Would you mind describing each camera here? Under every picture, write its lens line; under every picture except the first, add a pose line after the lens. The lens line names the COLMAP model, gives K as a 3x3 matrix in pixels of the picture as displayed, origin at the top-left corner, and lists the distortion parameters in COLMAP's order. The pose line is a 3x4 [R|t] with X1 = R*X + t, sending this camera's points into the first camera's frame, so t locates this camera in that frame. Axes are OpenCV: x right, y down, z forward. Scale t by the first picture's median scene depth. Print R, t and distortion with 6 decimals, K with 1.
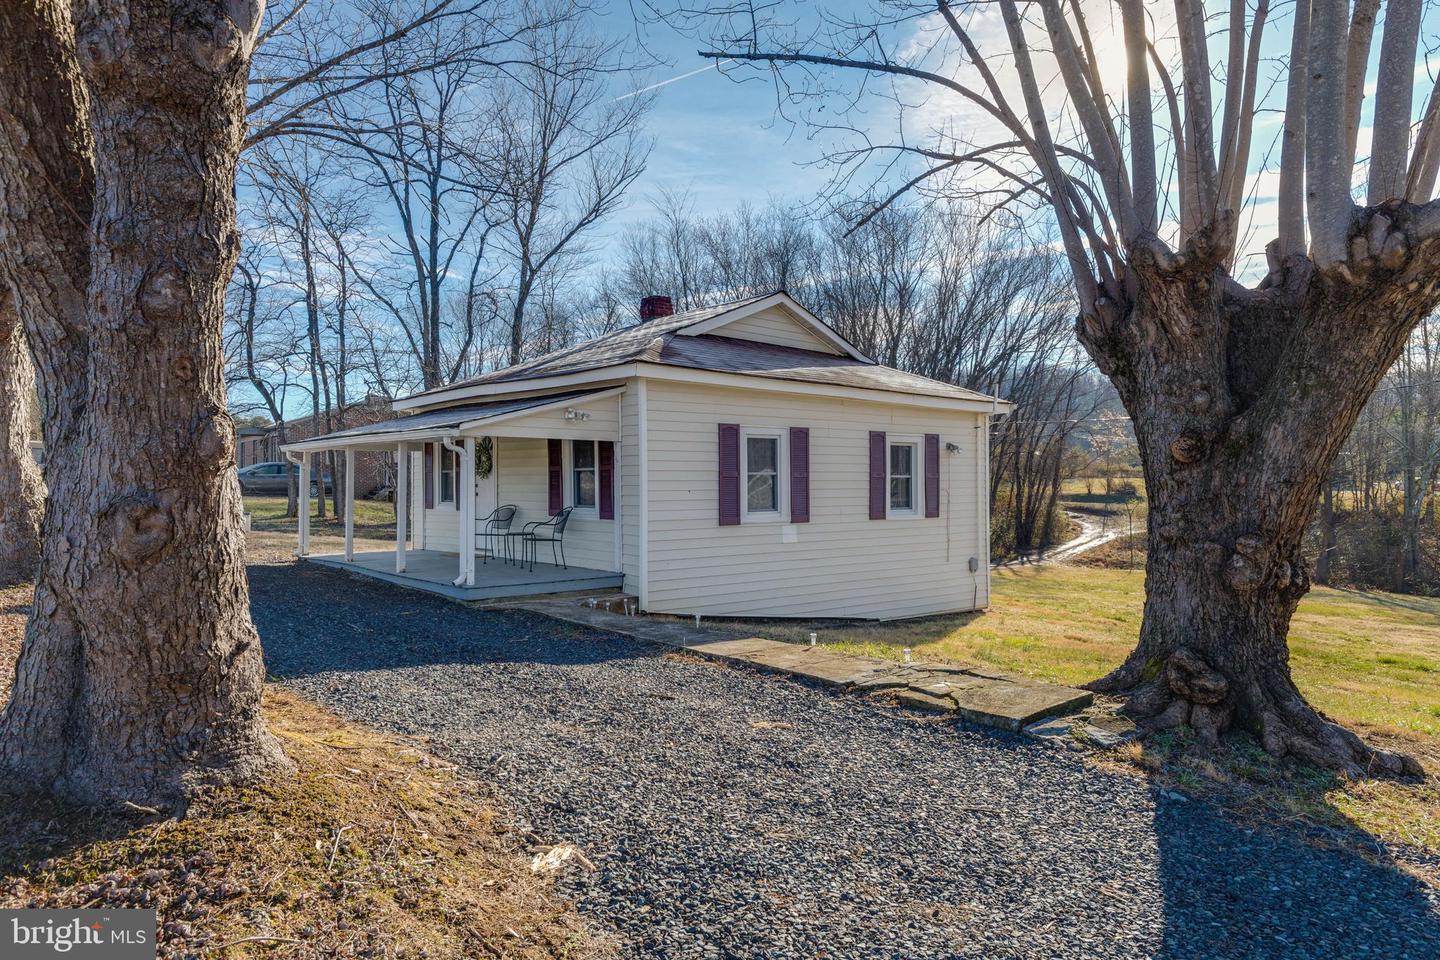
lens RADIAL K [[699.6, 0, 715.8], [0, 699.6, 453.6], [0, 0, 1]] dist [-0.018944, 0.017541]
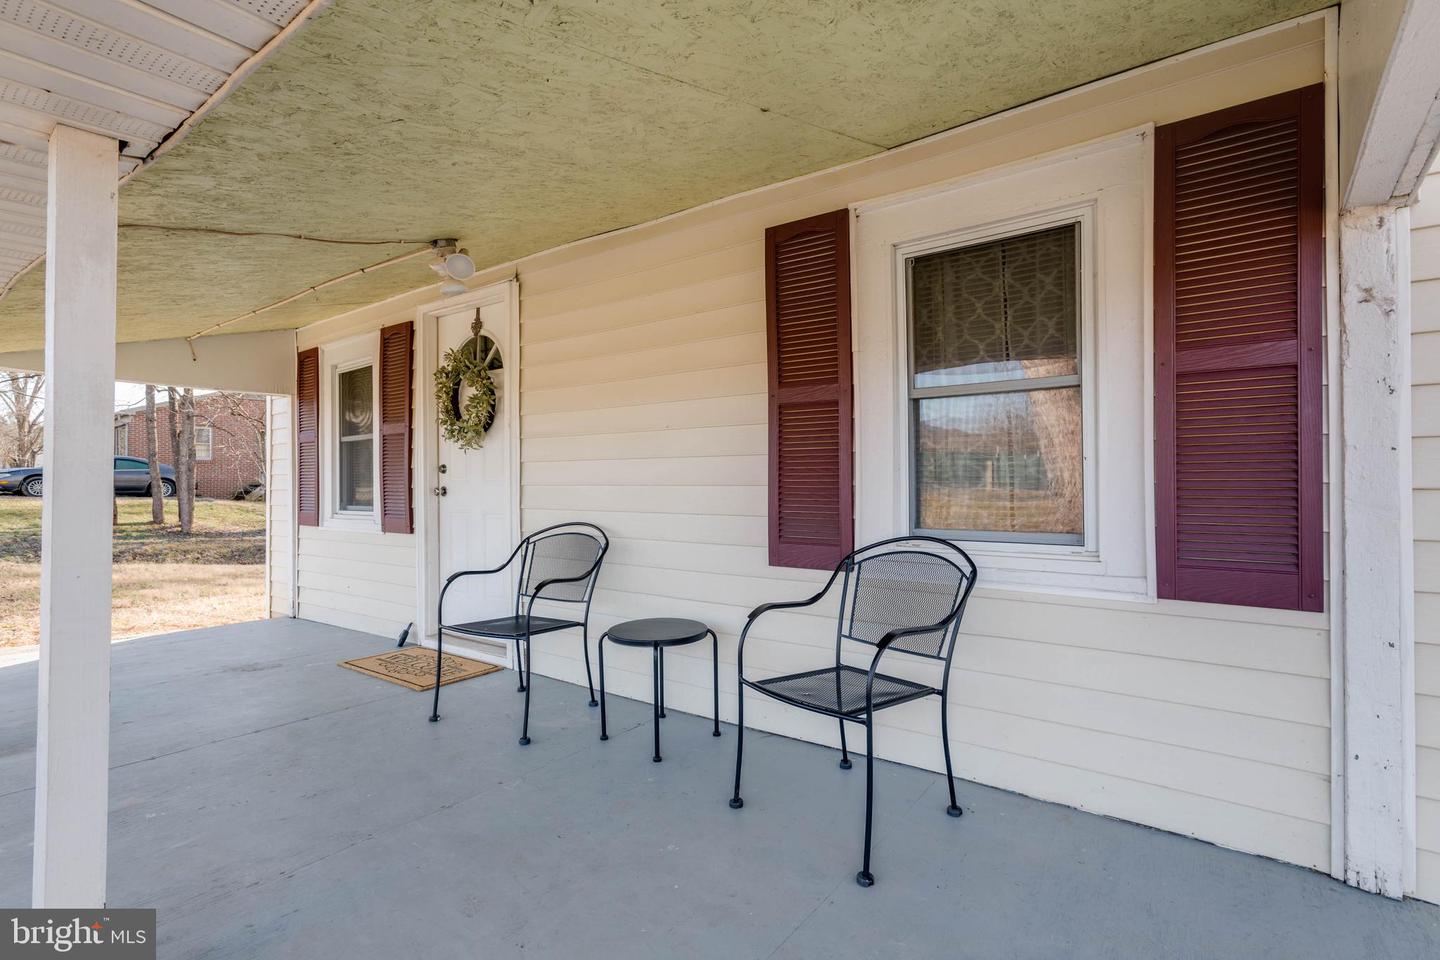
lens RADIAL K [[699.6, 0, 715.8], [0, 699.6, 453.6], [0, 0, 1]] dist [-0.018944, 0.017541]
pose [[0.991002, 0.019211, 0.132459, -0.235167], [-0.018443, 0.999805, -0.007025, 0.036896], [-0.132568, 0.004519, 0.991164, 0.576598]]
